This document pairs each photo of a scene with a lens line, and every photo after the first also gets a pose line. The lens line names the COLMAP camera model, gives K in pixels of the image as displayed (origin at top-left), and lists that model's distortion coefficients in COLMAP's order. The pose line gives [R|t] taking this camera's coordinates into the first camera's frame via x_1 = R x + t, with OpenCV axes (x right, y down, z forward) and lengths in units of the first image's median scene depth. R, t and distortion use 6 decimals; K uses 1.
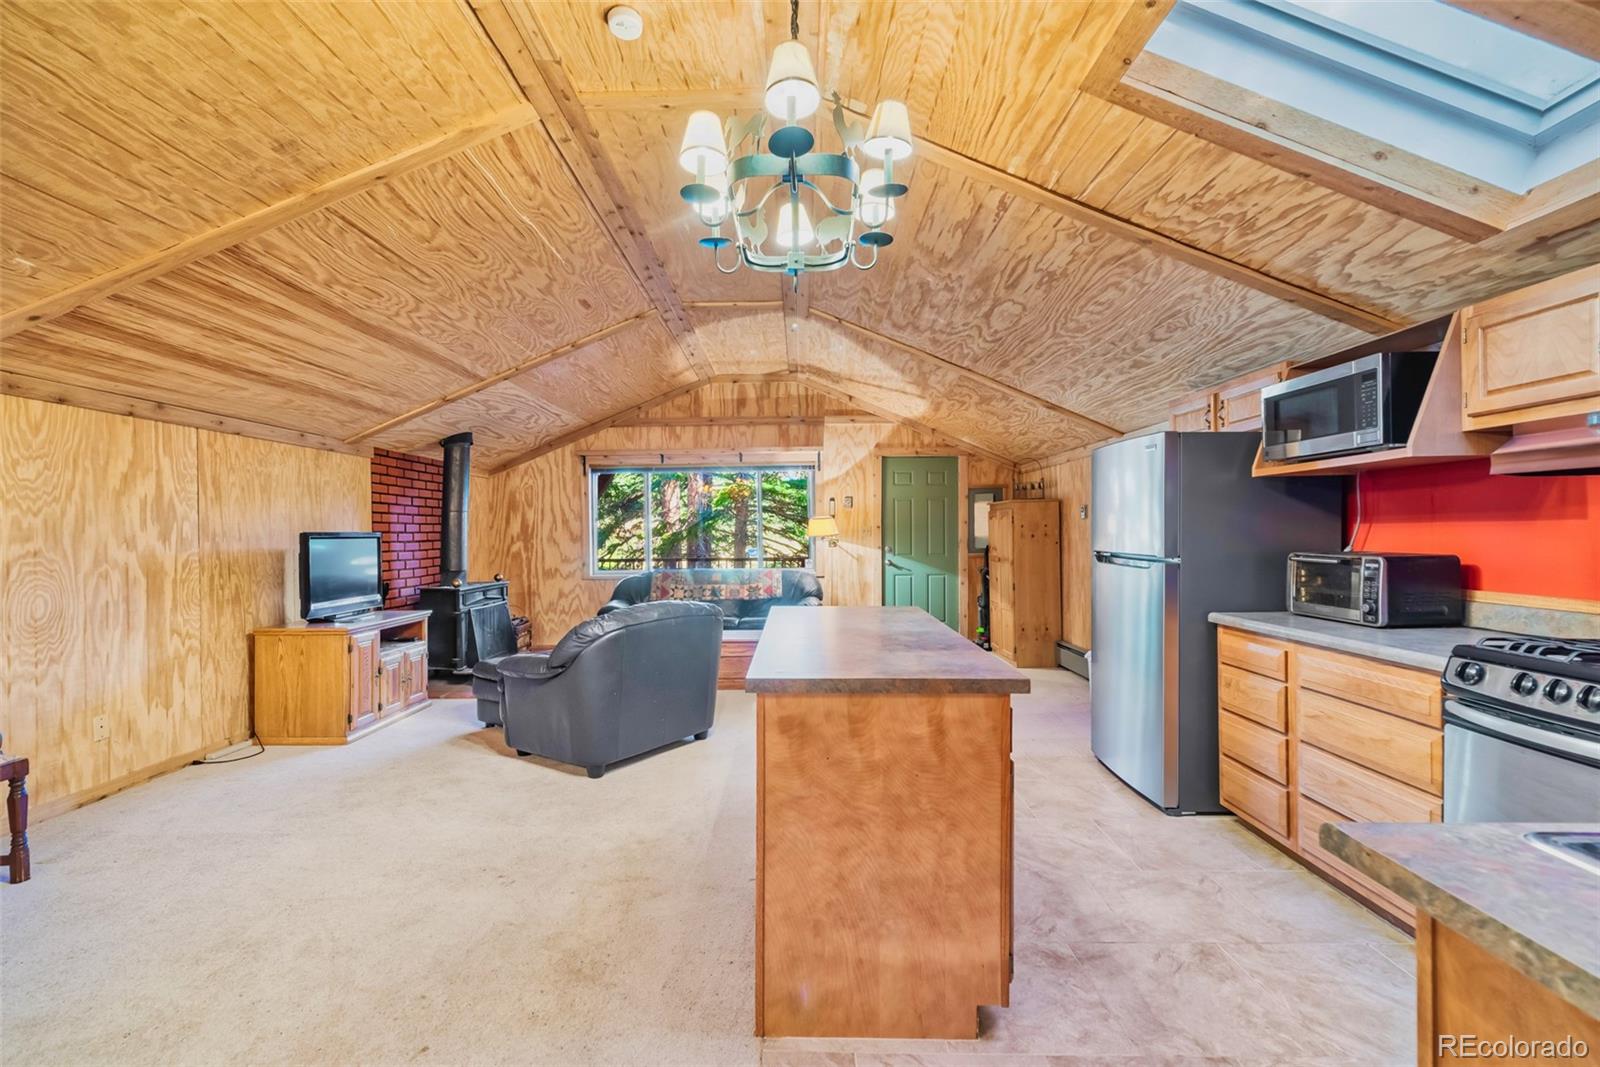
lens RADIAL K [[694.2, 0, 797.6], [0, 694.2, 537.1], [0, 0, 1]] dist [0.001495, 0.000717]
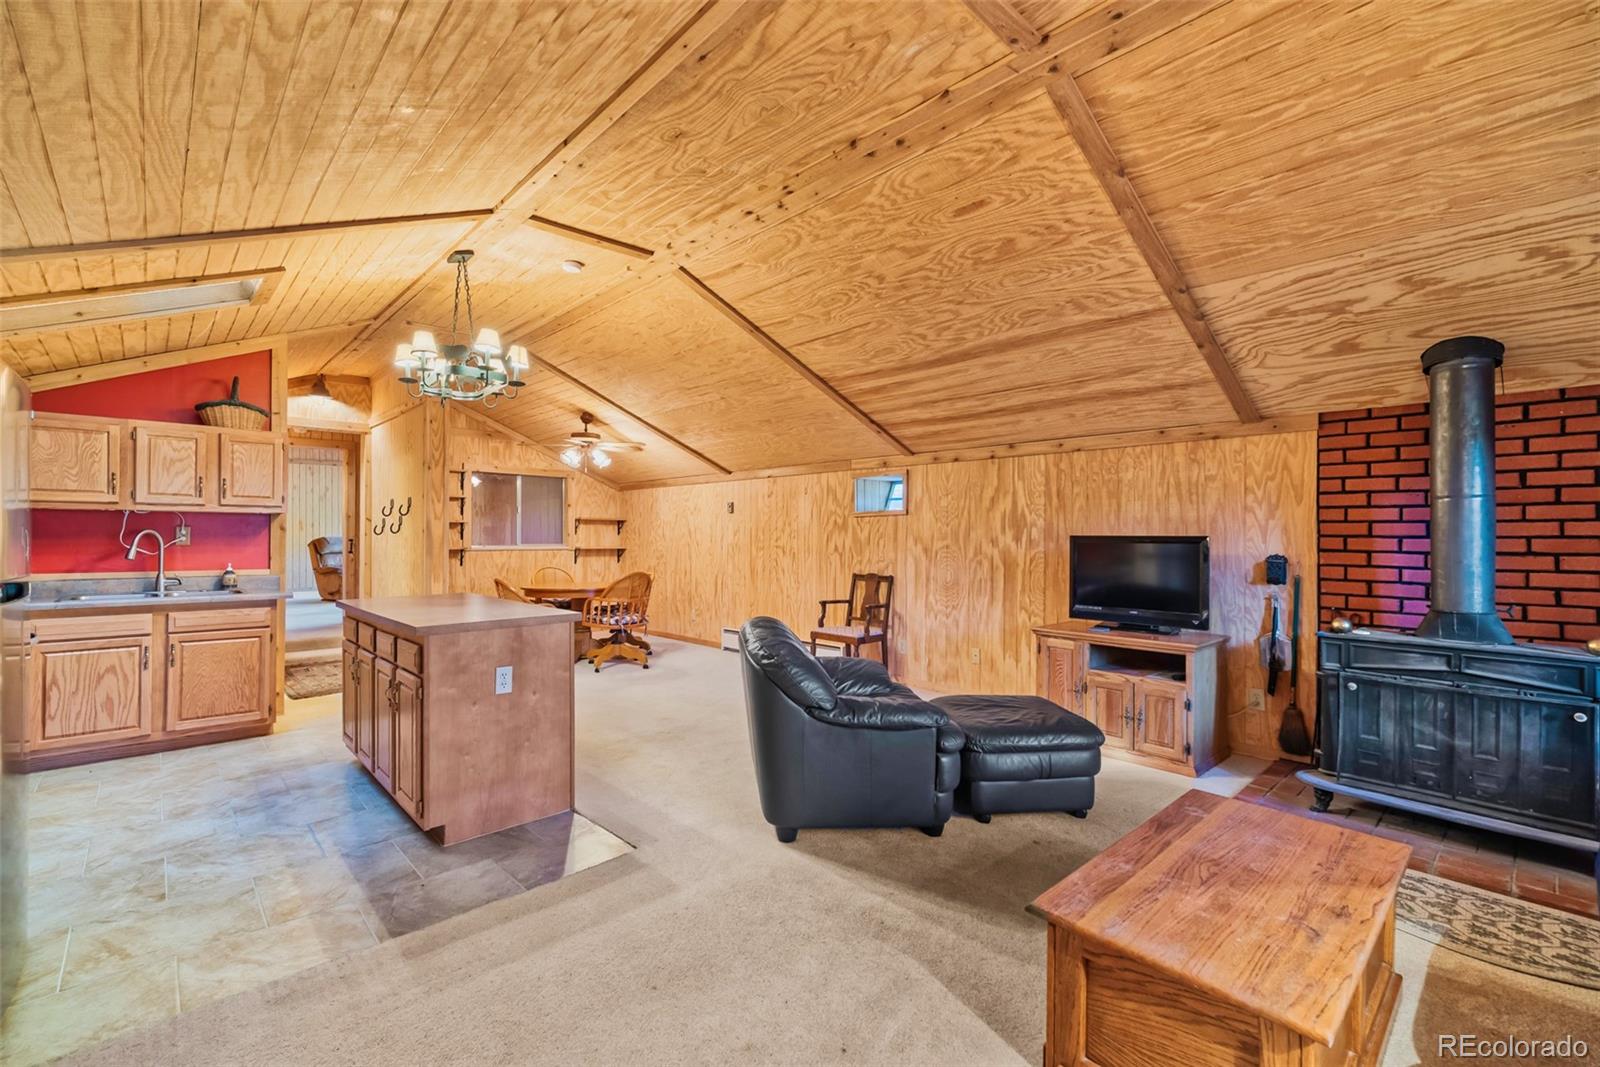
lens RADIAL K [[694.2, 0, 797.6], [0, 694.2, 537.1], [0, 0, 1]] dist [0.001495, 0.000717]
pose [[-0.732554, 0.003753, -0.680699, 0.135709], [-0.005534, 0.999919, 0.011469, -0.006331], [0.680686, 0.012169, -0.732474, 0.646257]]
